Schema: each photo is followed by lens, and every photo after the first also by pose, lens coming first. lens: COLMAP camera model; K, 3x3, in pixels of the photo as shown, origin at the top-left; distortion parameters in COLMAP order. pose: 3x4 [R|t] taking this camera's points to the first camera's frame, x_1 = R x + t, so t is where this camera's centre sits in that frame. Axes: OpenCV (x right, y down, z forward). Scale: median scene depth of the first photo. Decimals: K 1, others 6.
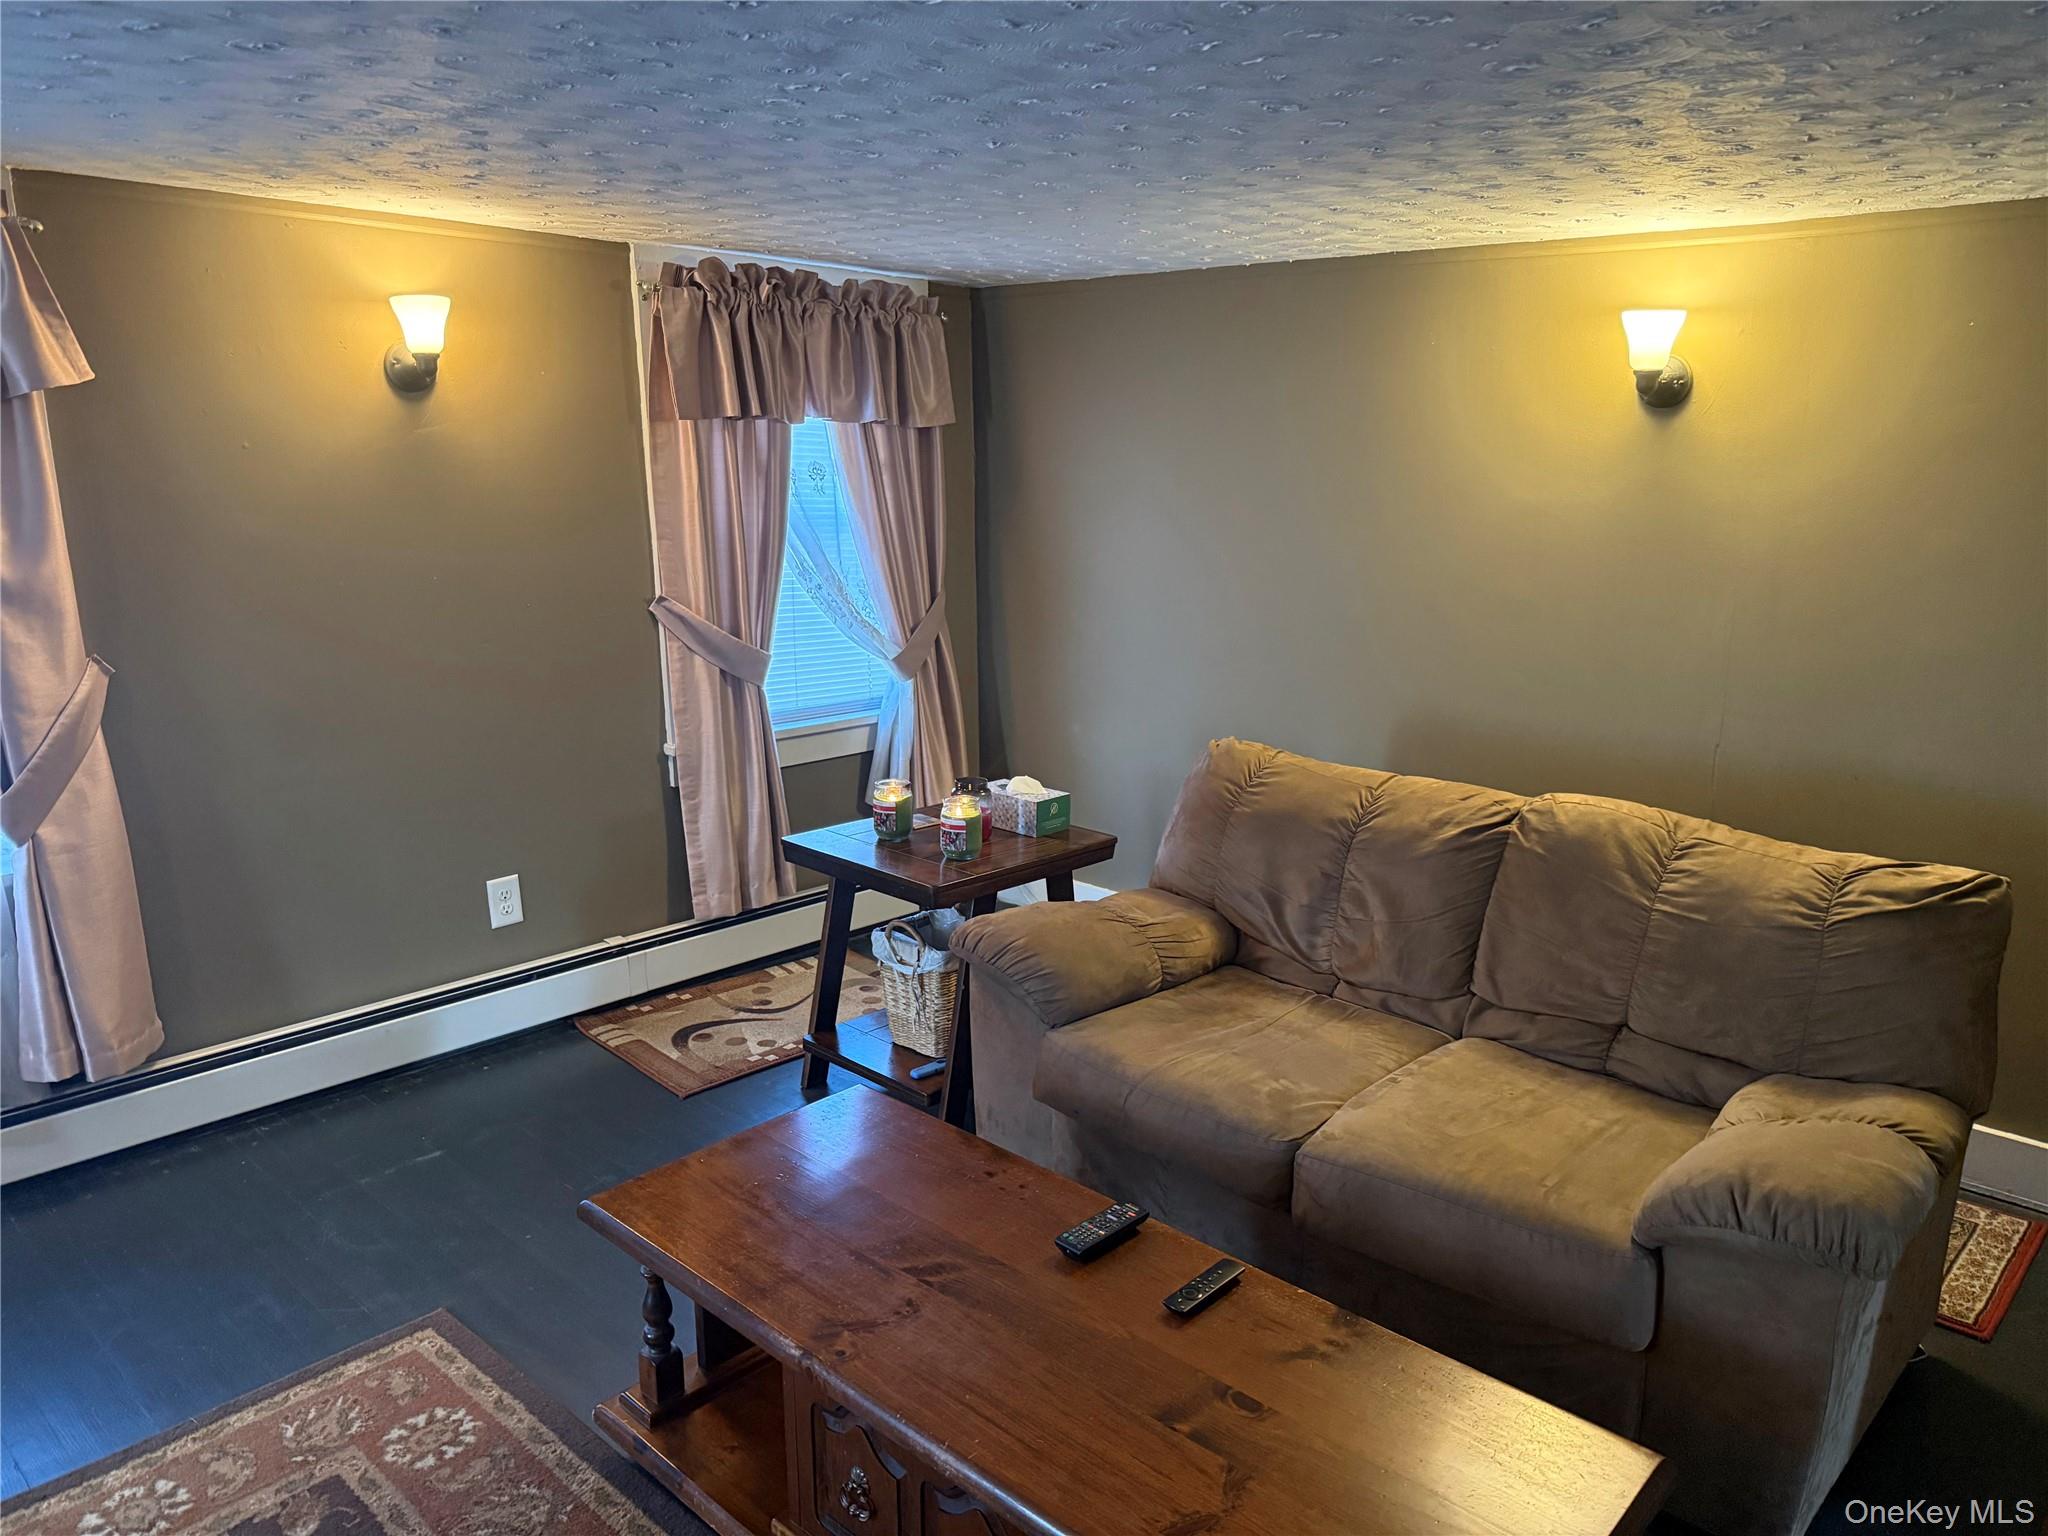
lens RADIAL K [[1460.2, 0, 1023.5], [0, 1460.2, 767.2], [0, 0, 1]] dist [0.060763, -0.047068]
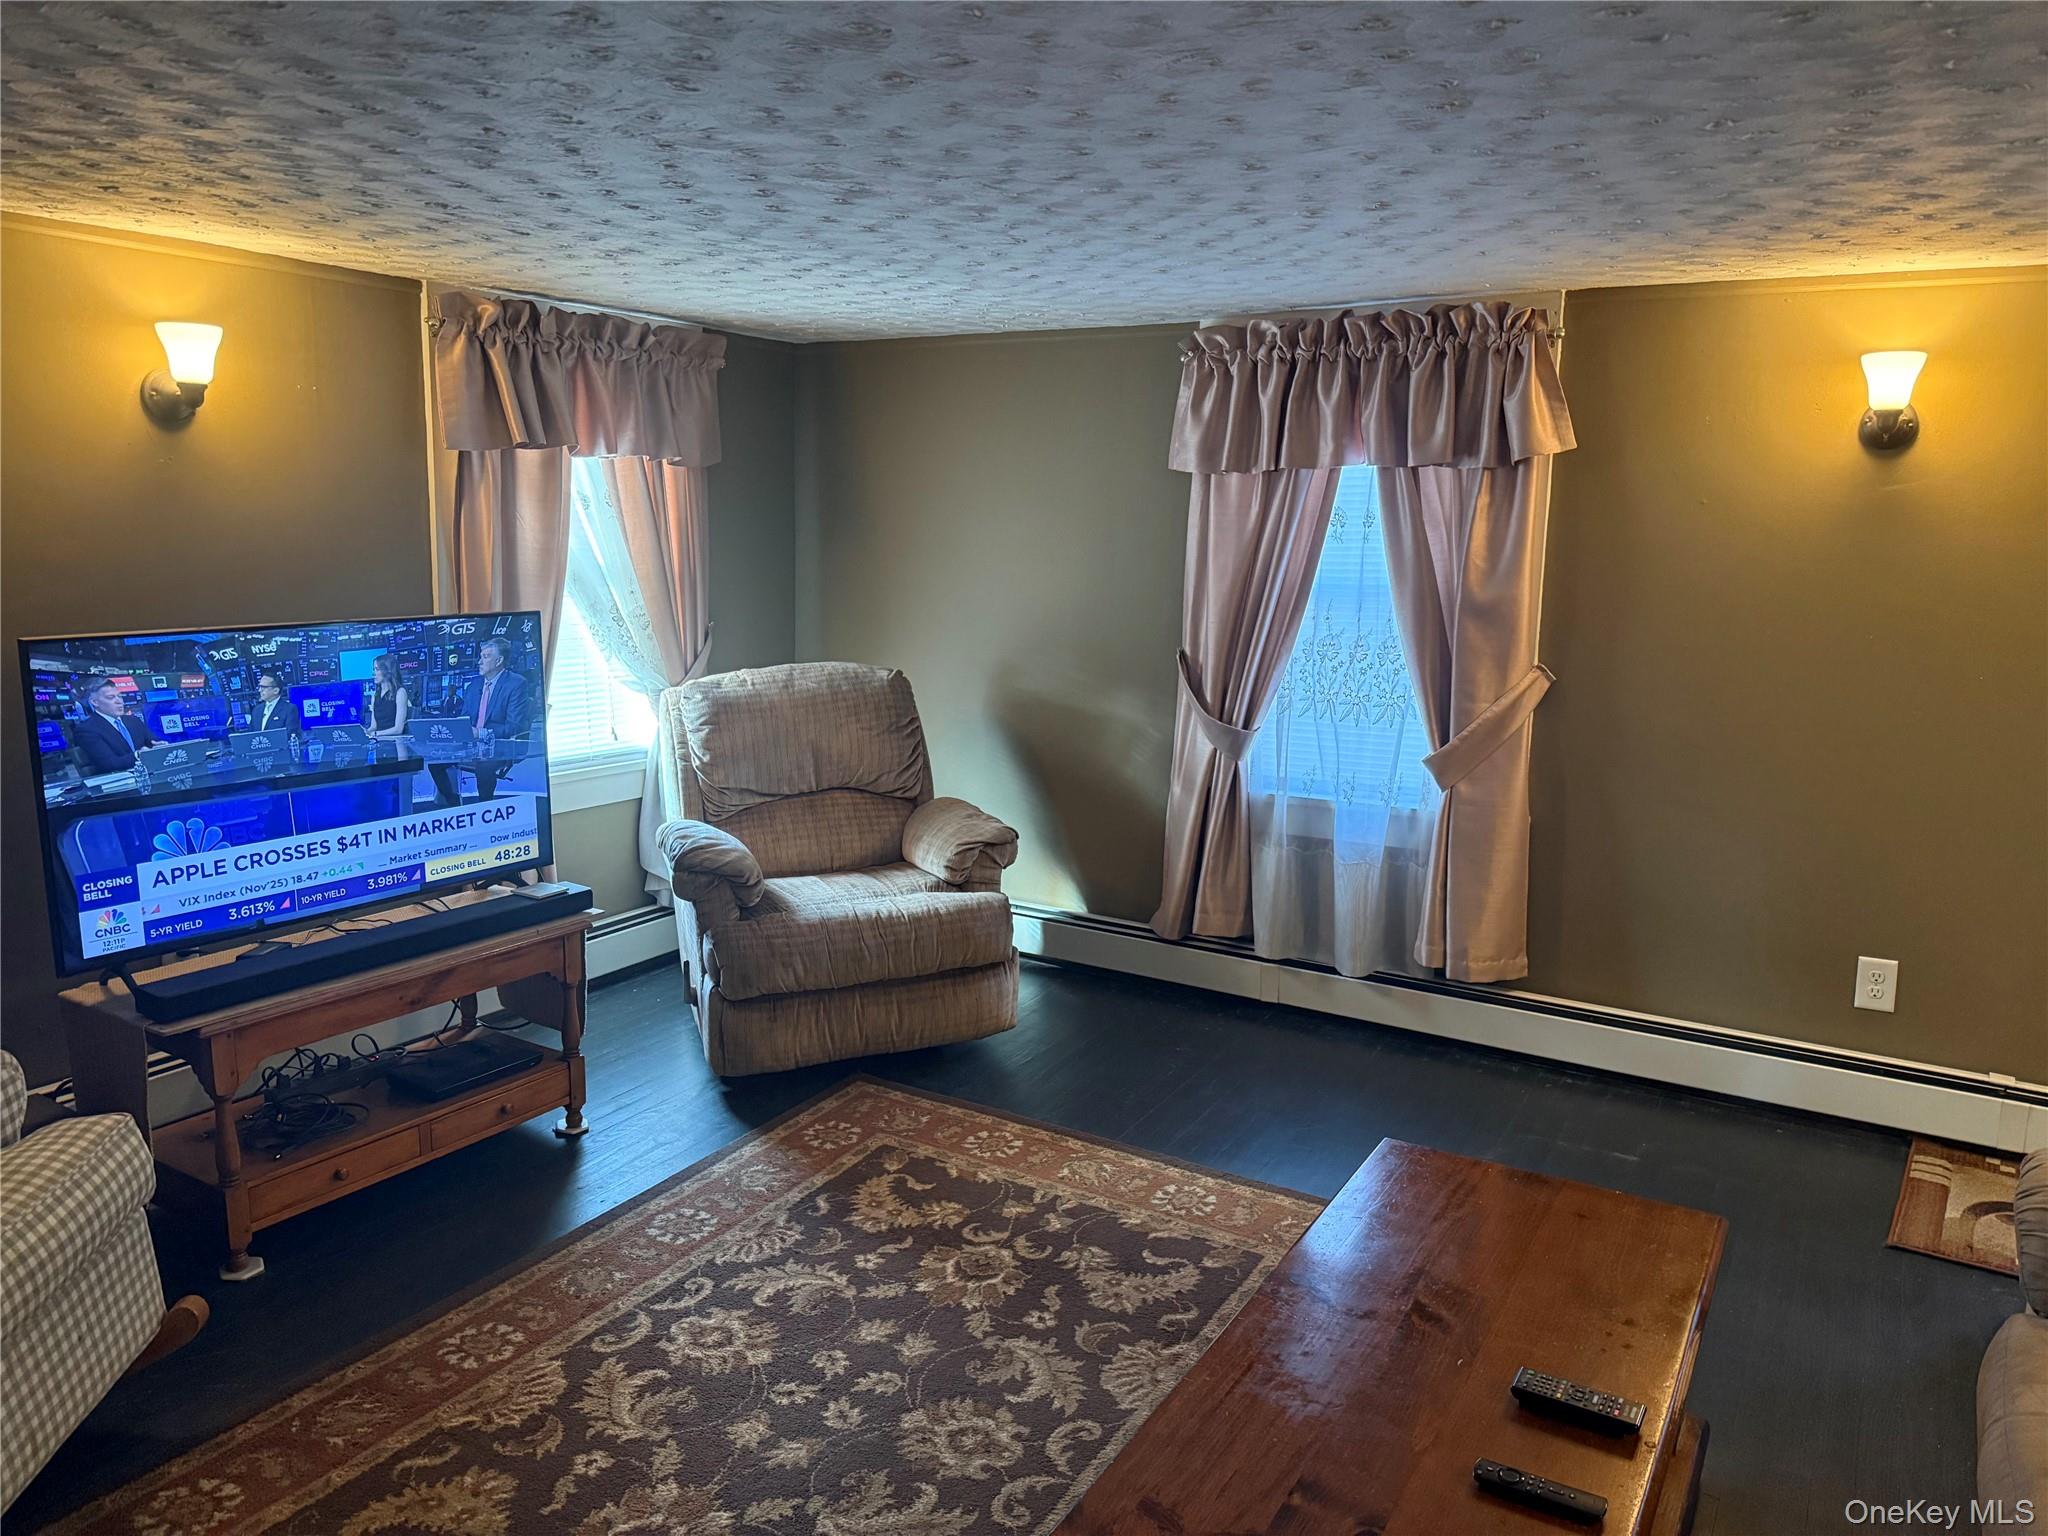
lens RADIAL K [[1460.2, 0, 1024.3], [0, 1460.2, 768.2], [0, 0, 1]] dist [0.060763, -0.047068]
pose [[0.235903, 0.187833, -0.953451, 0.467488], [-0.220332, 0.965929, 0.135777, -0.059813], [0.946469, 0.178046, 0.269251, 0.242921]]
